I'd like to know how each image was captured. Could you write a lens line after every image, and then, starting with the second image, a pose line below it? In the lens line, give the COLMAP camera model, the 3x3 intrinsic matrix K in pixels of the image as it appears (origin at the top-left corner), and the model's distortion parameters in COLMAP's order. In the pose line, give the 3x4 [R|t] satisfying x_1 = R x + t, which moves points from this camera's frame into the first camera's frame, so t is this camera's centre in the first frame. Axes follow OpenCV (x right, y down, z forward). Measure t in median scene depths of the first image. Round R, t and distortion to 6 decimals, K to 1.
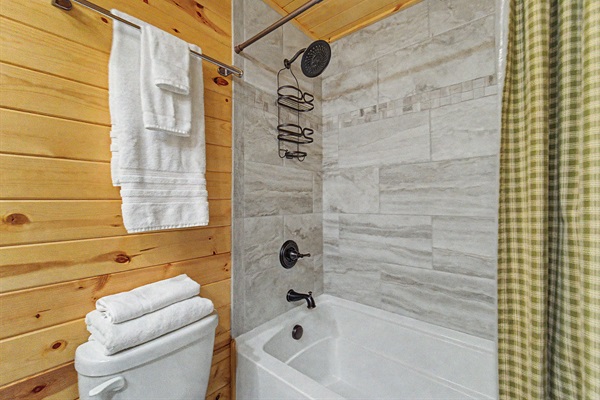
lens RADIAL K [[254.8, 0, 300.8], [0, 254.8, 196.7], [0, 0, 1]] dist [0.009540, -0.000521]
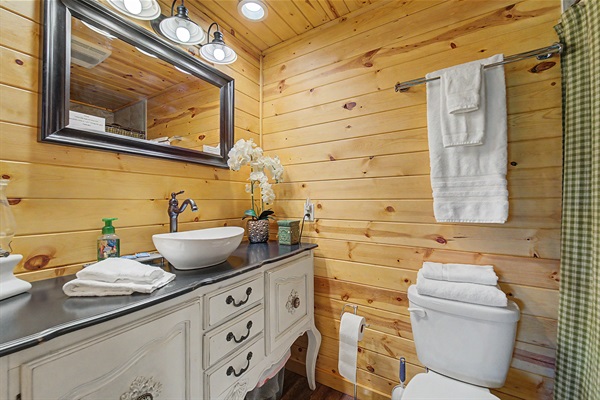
lens RADIAL K [[254.8, 0, 299.5], [0, 254.8, 199.0], [0, 0, 1]] dist [0.009540, -0.000521]
pose [[0.135637, -0.002981, -0.990754, 0.623461], [0.019665, 0.999807, -0.000316, -0.003975], [0.990563, -0.019441, 0.135670, 0.029361]]
